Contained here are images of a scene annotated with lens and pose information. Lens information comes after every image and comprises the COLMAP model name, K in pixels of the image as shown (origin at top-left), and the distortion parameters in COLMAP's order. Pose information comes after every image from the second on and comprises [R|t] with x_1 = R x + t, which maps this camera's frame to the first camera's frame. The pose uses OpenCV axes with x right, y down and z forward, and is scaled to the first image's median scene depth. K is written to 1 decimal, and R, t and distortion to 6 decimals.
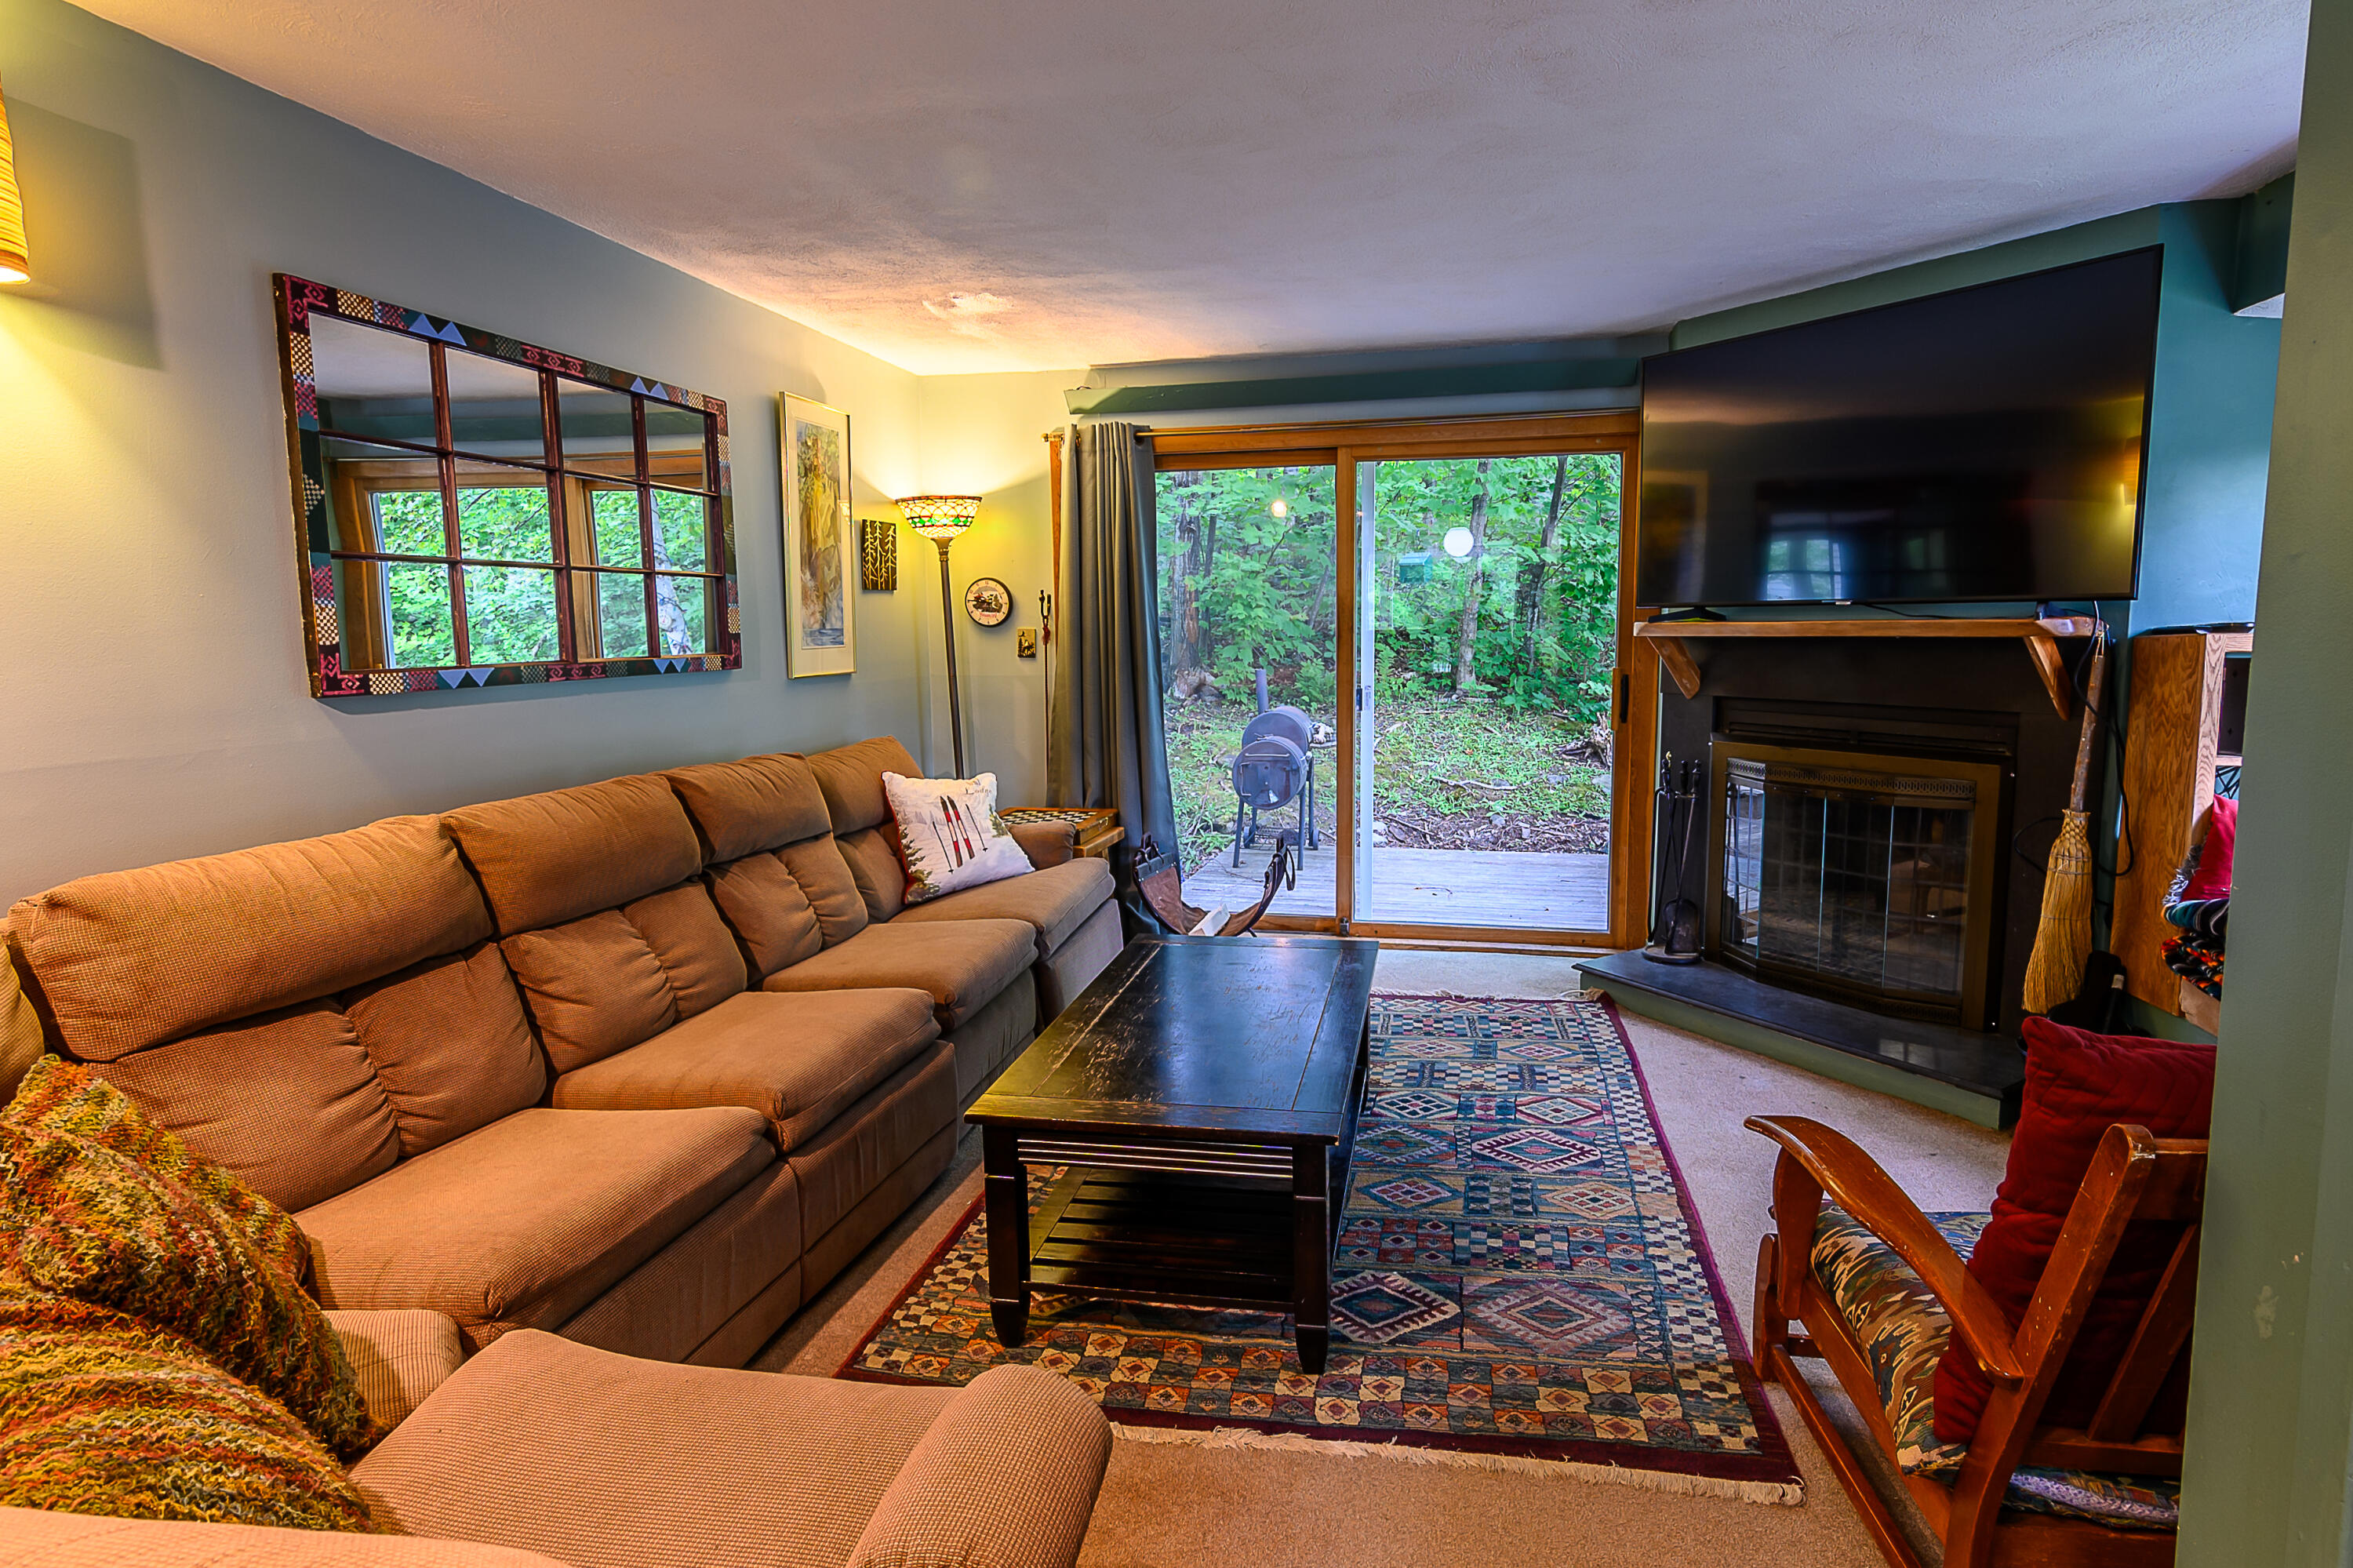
lens RADIAL K [[1251.7, 0, 1177.7], [0, 1251.7, 773.7], [0, 0, 1]] dist [-0.000271, -0.000025]
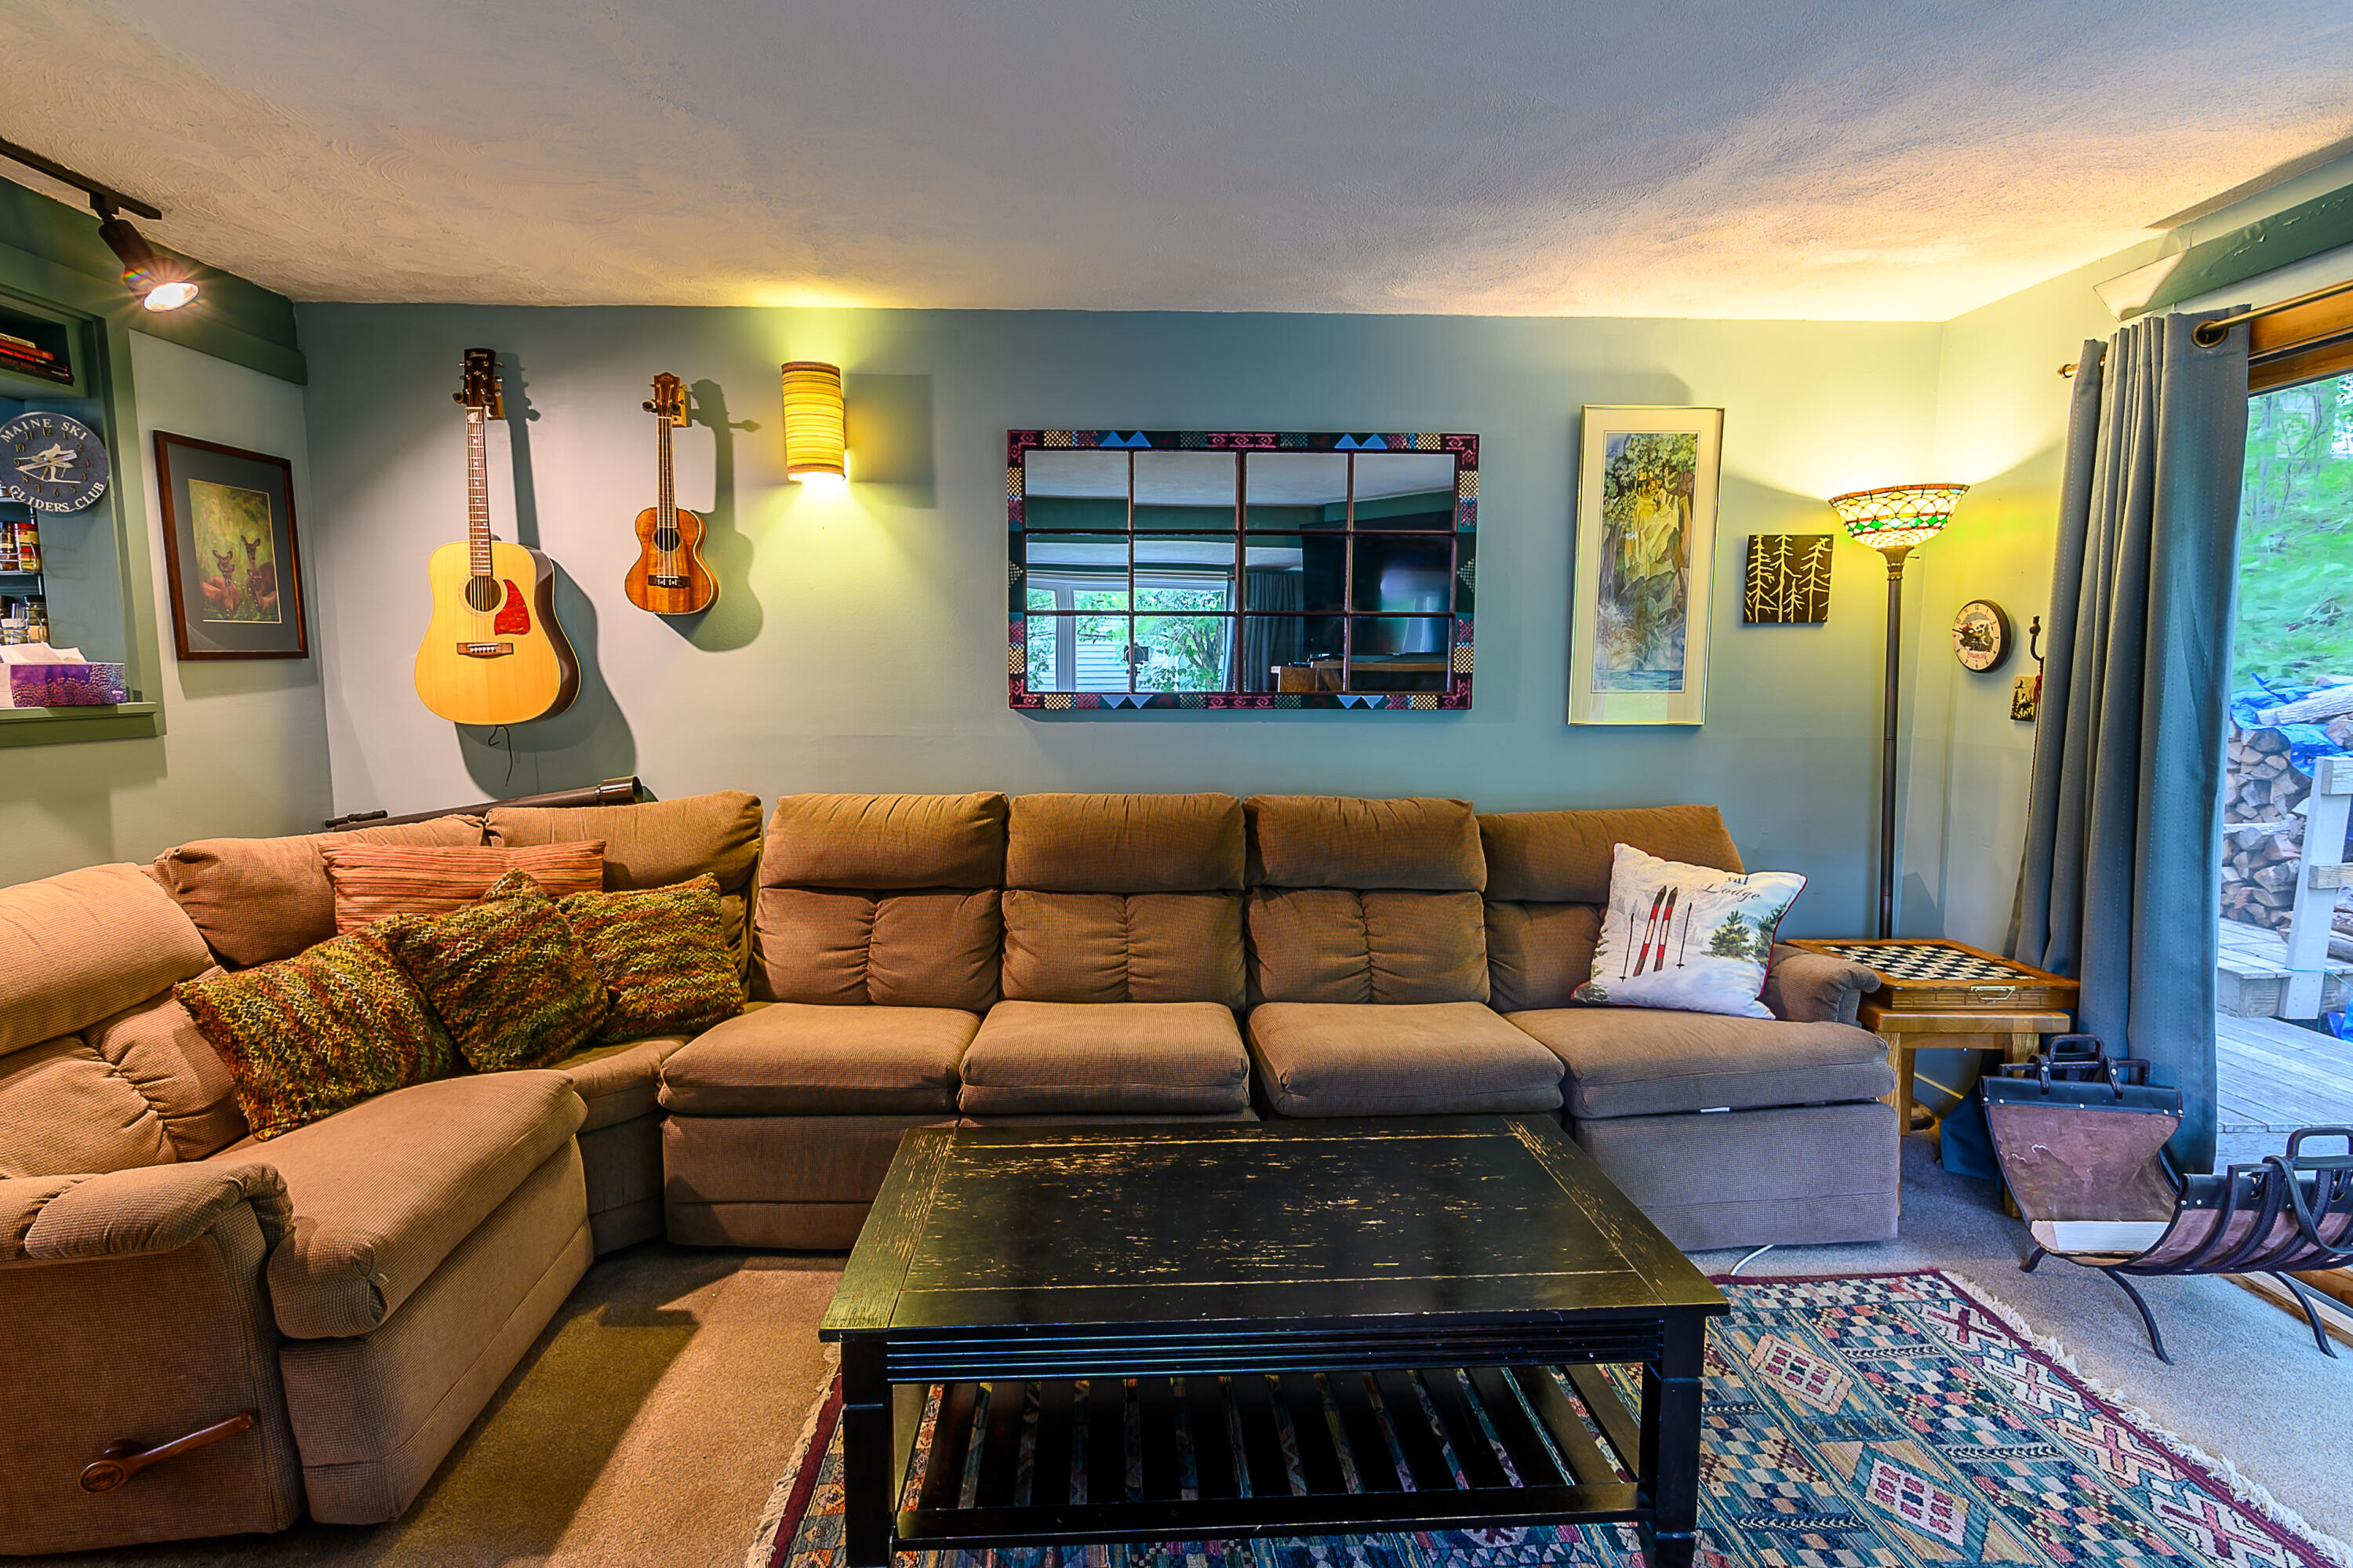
lens RADIAL K [[1145.7, 0, 1166.3], [0, 1145.7, 791.2], [0, 0, 1]] dist [0.001374, 0.000163]
pose [[0.230390, 0.118080, -0.965908, 0.440831], [-0.123334, 0.988149, 0.091381, -0.069927], [0.965251, 0.098076, 0.242223, 0.537063]]
